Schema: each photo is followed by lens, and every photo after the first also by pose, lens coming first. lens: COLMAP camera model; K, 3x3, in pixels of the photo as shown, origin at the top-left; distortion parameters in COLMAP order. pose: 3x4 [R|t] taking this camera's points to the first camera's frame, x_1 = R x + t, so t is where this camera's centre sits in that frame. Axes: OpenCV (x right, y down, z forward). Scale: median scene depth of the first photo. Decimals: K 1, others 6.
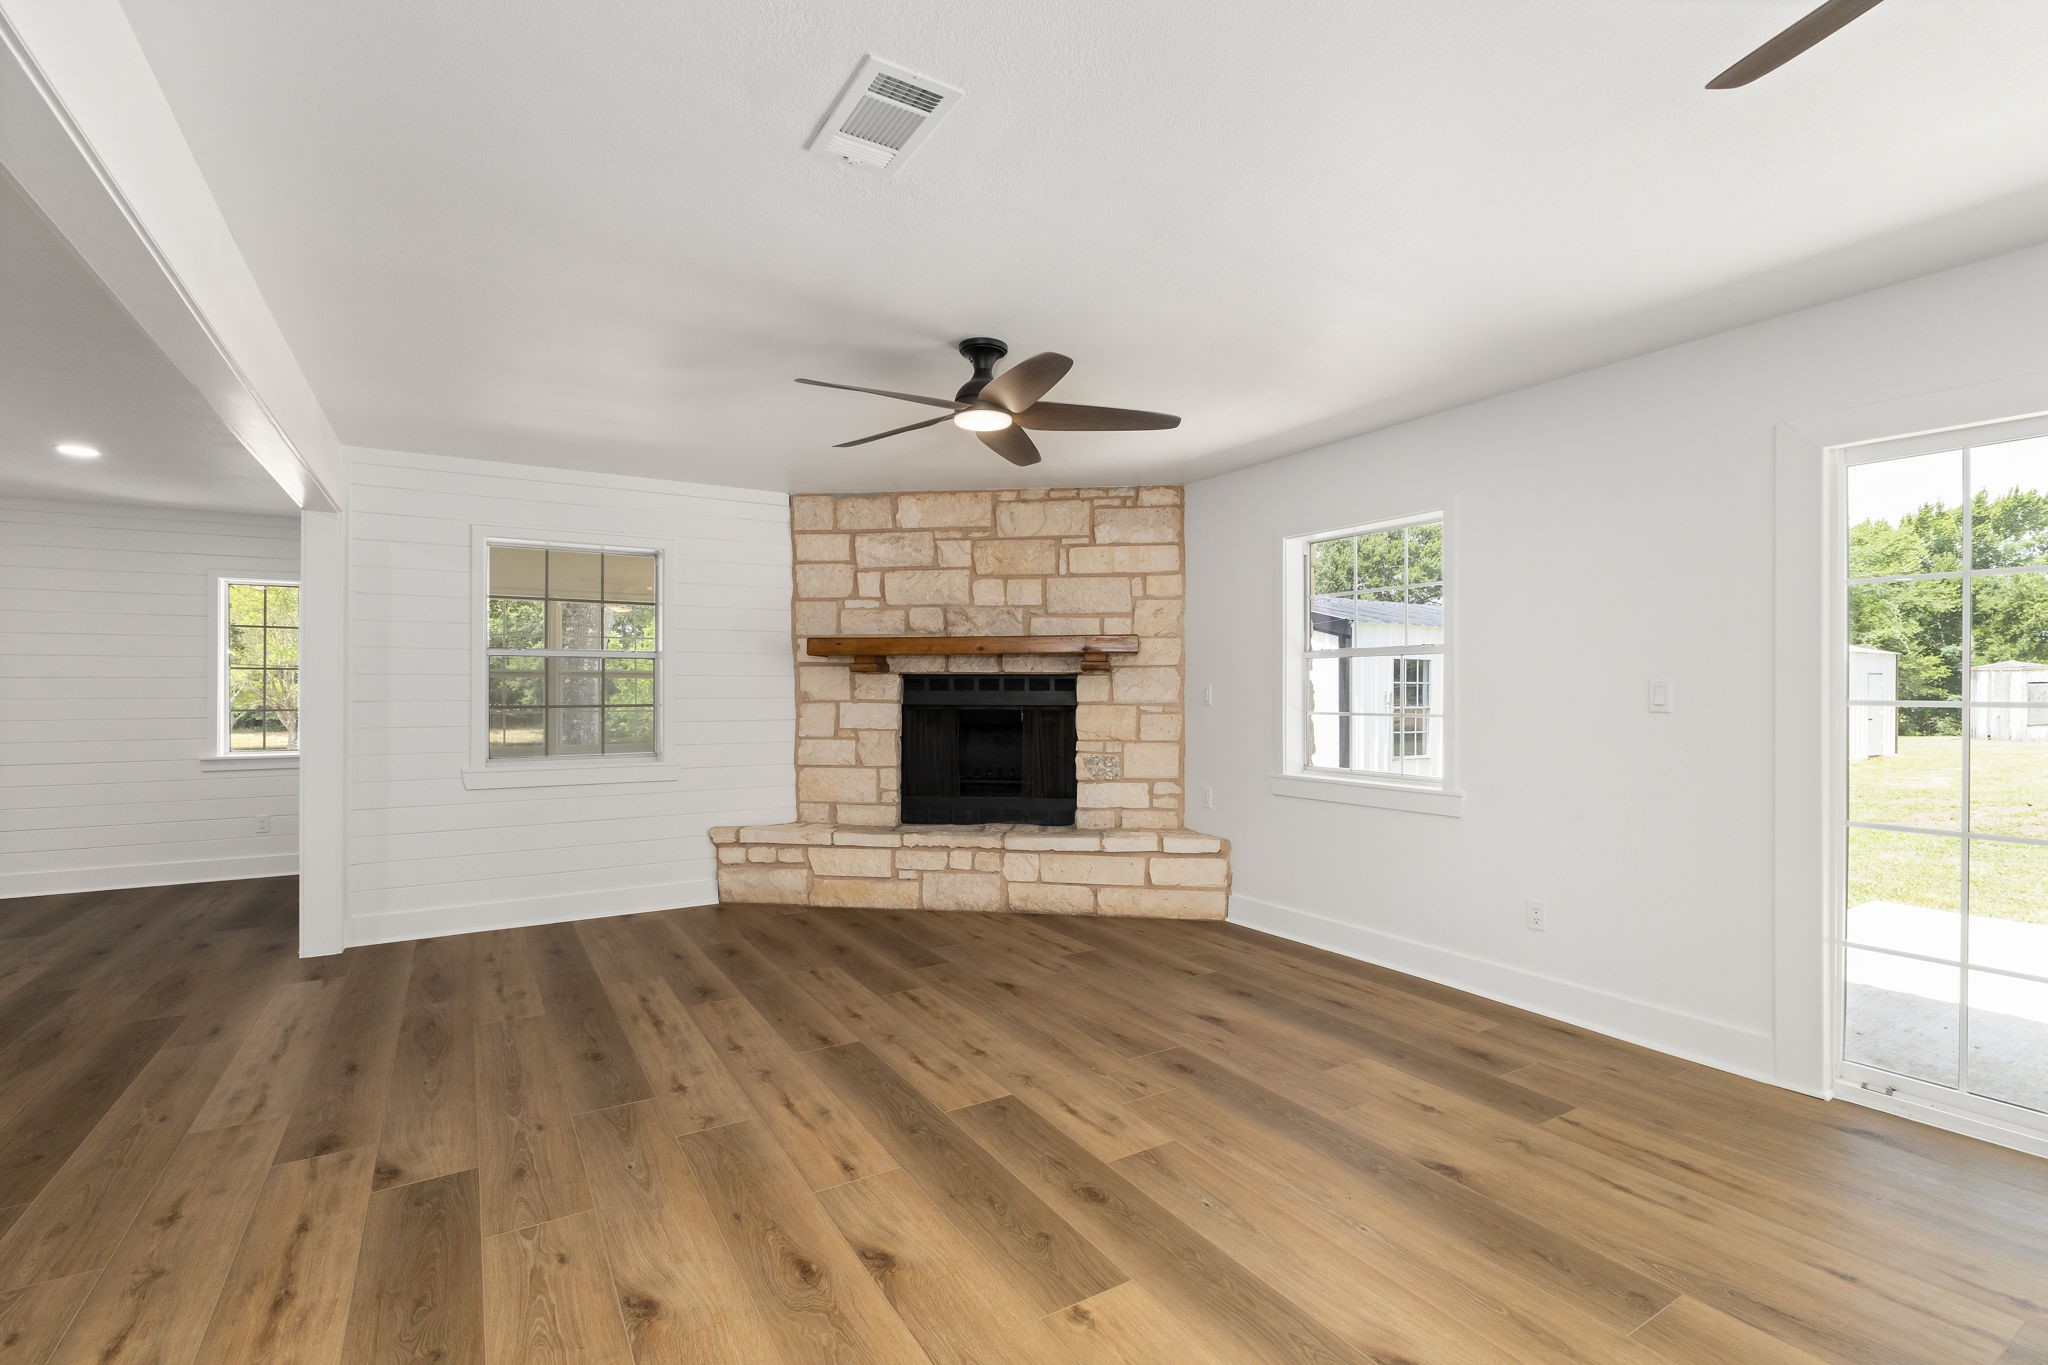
lens RADIAL K [[929.0, 0, 1011.2], [0, 929.0, 693.7], [0, 0, 1]] dist [-0.022545, 0.000062]
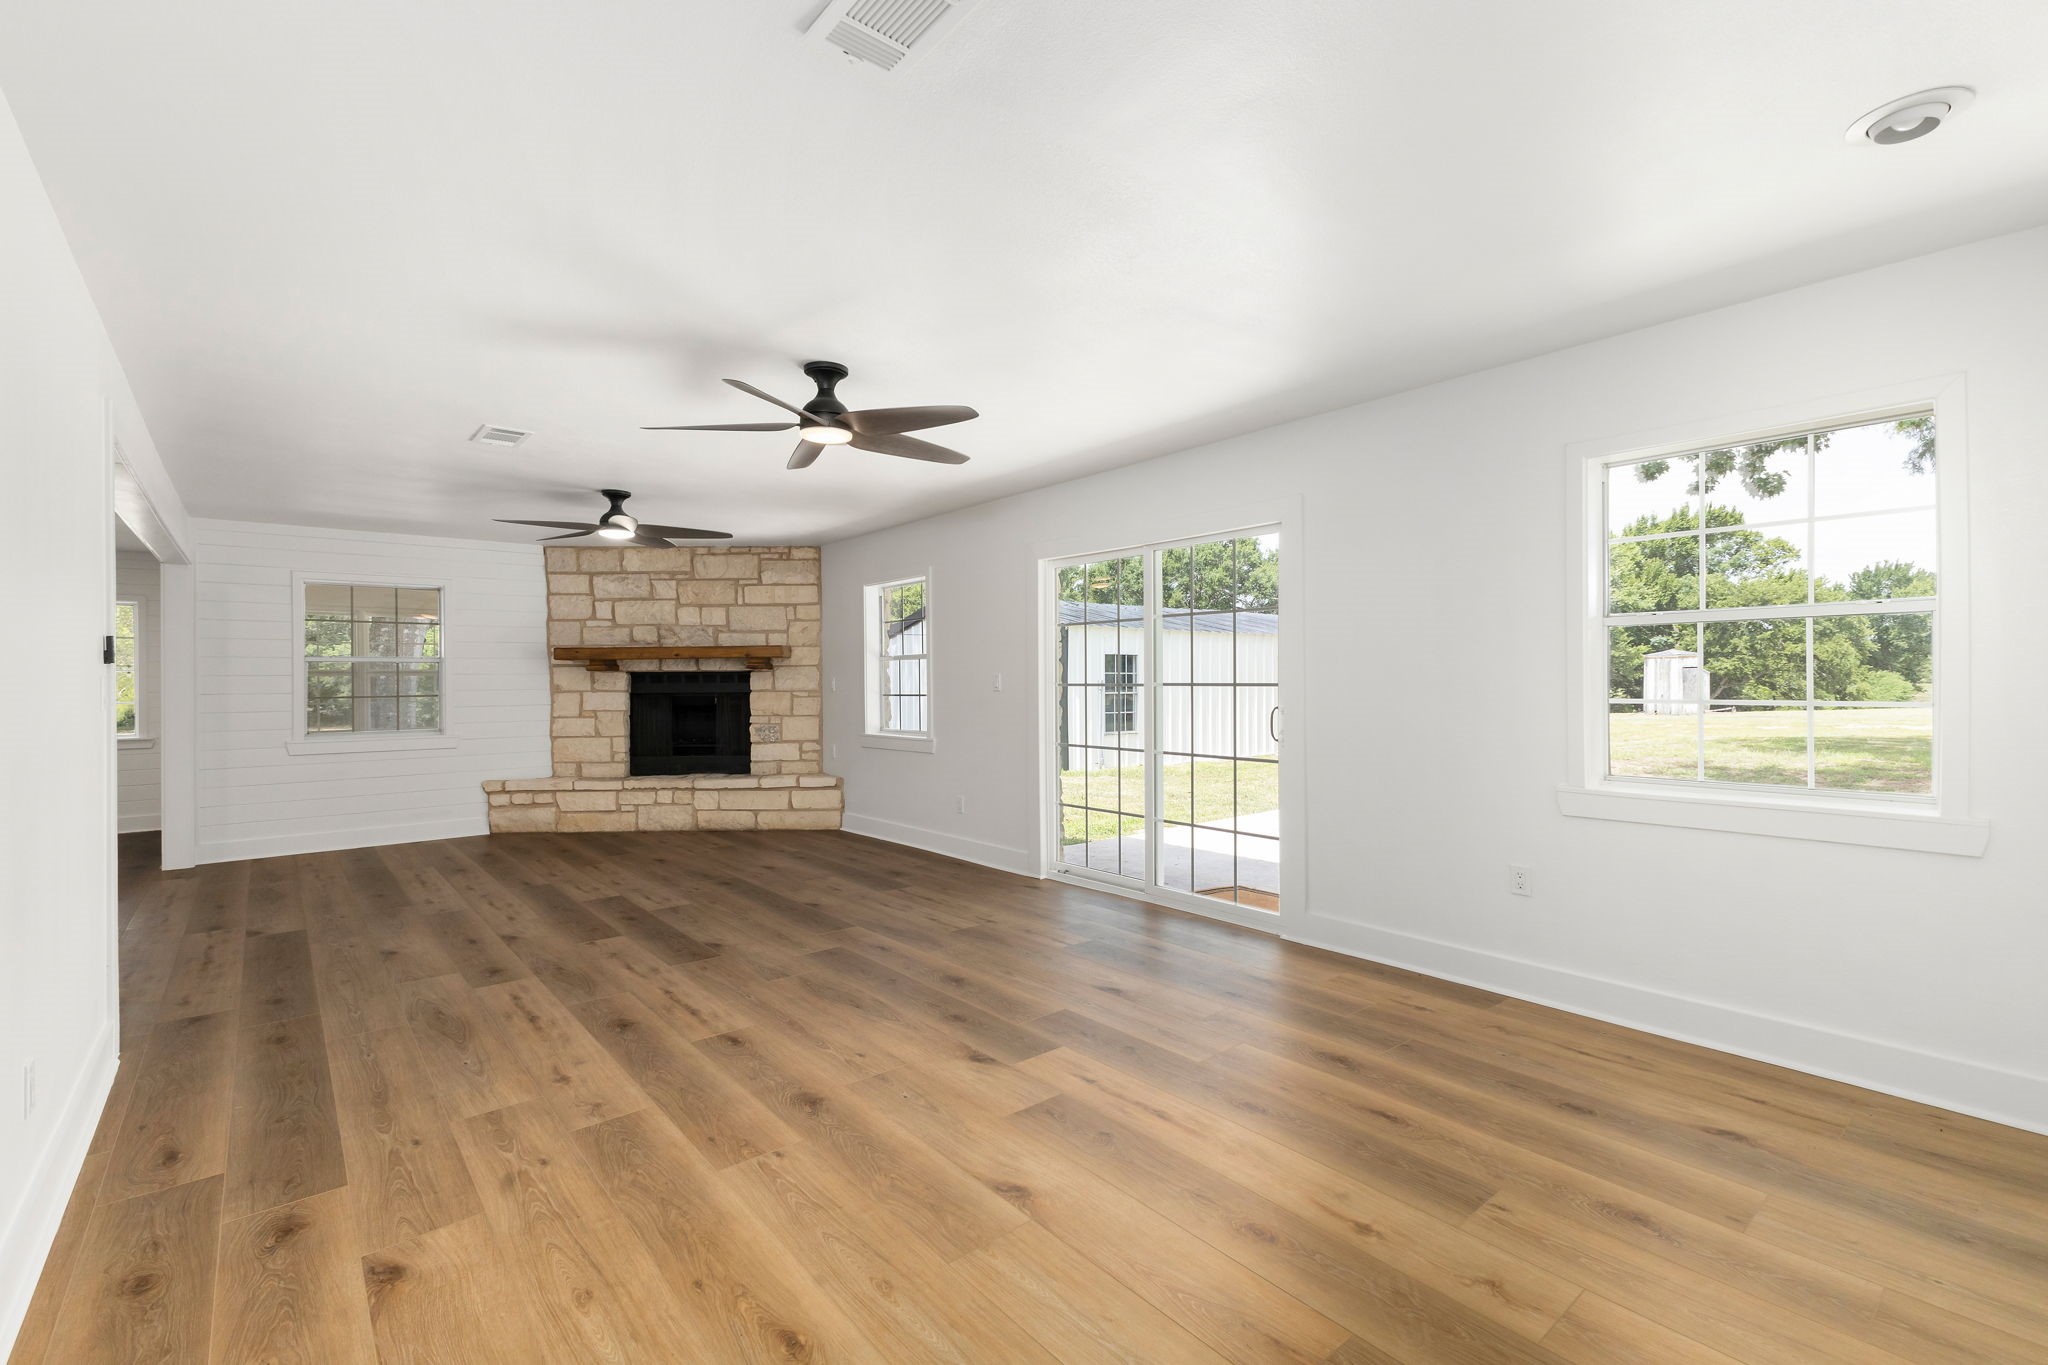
lens RADIAL K [[860.6, 0, 1003.9], [0, 860.6, 686.7], [0, 0, 1]] dist [-0.000254, -0.000269]
pose [[0.986585, -0.010388, 0.162918, 0.248525], [0.010032, 0.999945, 0.003008, 0.003543], [-0.162940, -0.001334, 0.986635, -0.431795]]
